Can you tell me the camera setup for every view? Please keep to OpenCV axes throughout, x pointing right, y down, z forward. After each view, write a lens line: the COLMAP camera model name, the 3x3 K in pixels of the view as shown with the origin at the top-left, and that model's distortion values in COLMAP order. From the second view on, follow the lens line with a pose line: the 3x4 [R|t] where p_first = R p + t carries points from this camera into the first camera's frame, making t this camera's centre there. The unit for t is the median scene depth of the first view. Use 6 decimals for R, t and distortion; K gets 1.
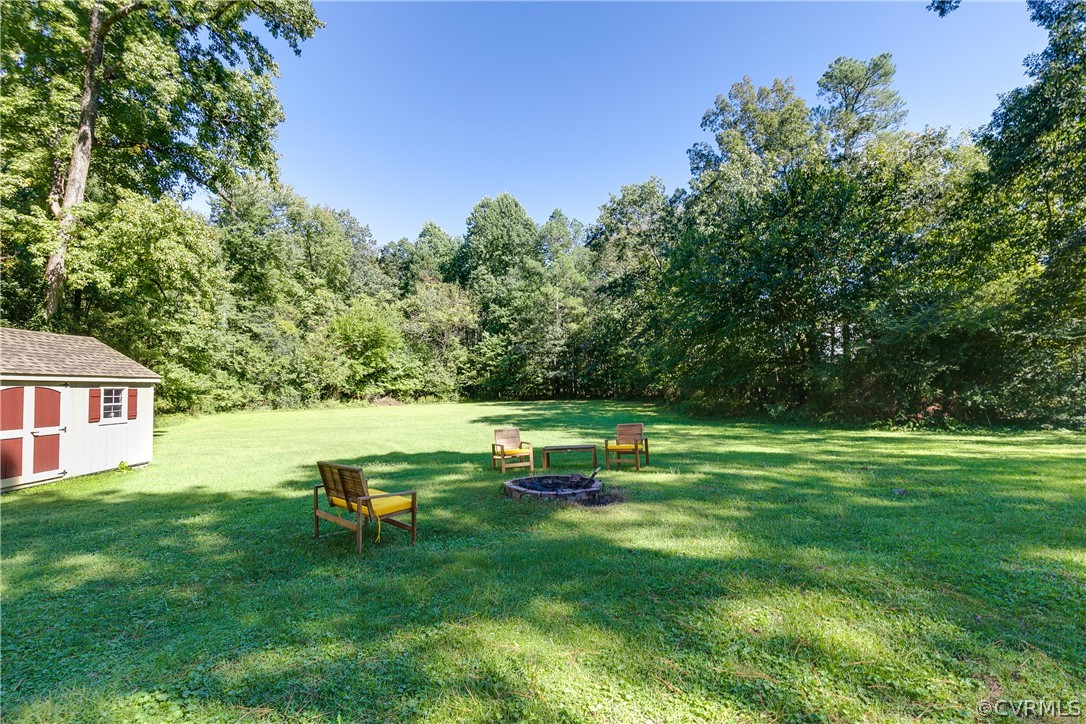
lens RADIAL K [[510.7, 0, 526.2], [0, 510.7, 383.8], [0, 0, 1]] dist [-0.000902, -0.001072]
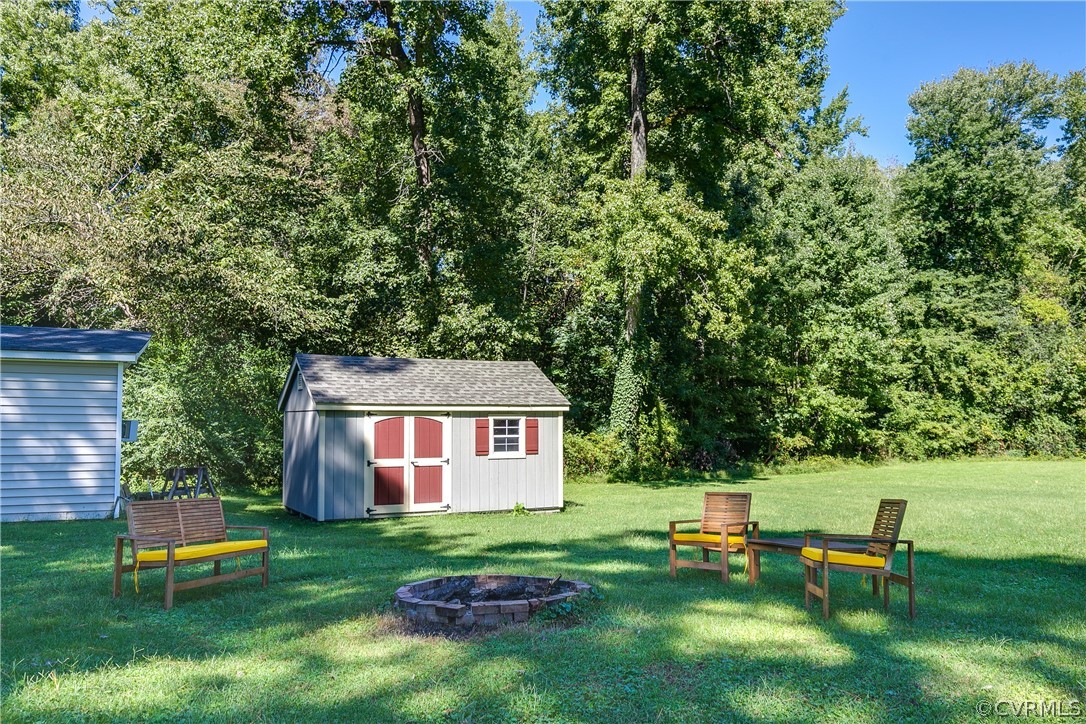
lens RADIAL K [[851.3, 0, 542.6], [0, 851.3, 371.4], [0, 0, 1]] dist [-0.008067, -0.001456]
pose [[0.423066, -0.058119, -0.904233, 0.211863], [0.012854, 0.998225, -0.058147, 0.005547], [0.906008, 0.012977, 0.423063, 0.164870]]
